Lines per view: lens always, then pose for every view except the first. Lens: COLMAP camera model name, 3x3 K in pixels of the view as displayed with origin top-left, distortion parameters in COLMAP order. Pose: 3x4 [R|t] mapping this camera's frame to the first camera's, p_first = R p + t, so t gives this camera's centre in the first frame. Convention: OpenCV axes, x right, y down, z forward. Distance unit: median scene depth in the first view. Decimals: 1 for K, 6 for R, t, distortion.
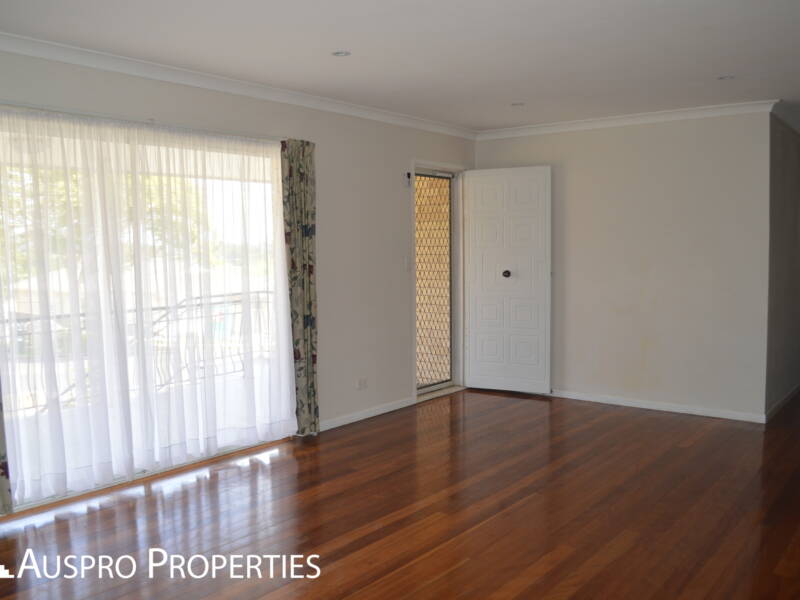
lens RADIAL K [[715.3, 0, 395.5], [0, 715.3, 299.5], [0, 0, 1]] dist [-0.074493, 0.002535]
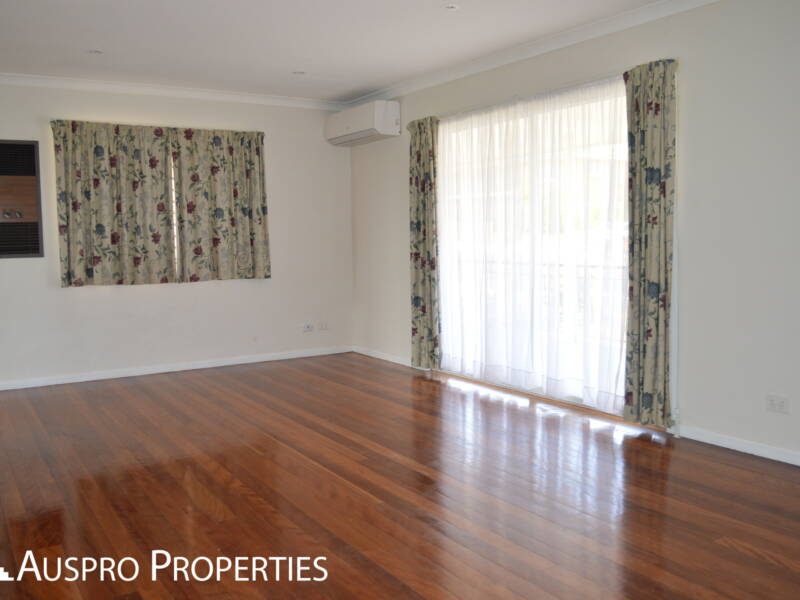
lens RADIAL K [[715.3, 0, 395.5], [0, 715.3, 299.5], [0, 0, 1]] dist [-0.074493, 0.002535]
pose [[-0.307267, 0.103838, -0.945941, 0.796698], [-0.046286, 0.991222, 0.123843, -0.045446], [0.950497, 0.081837, -0.299764, 1.062111]]
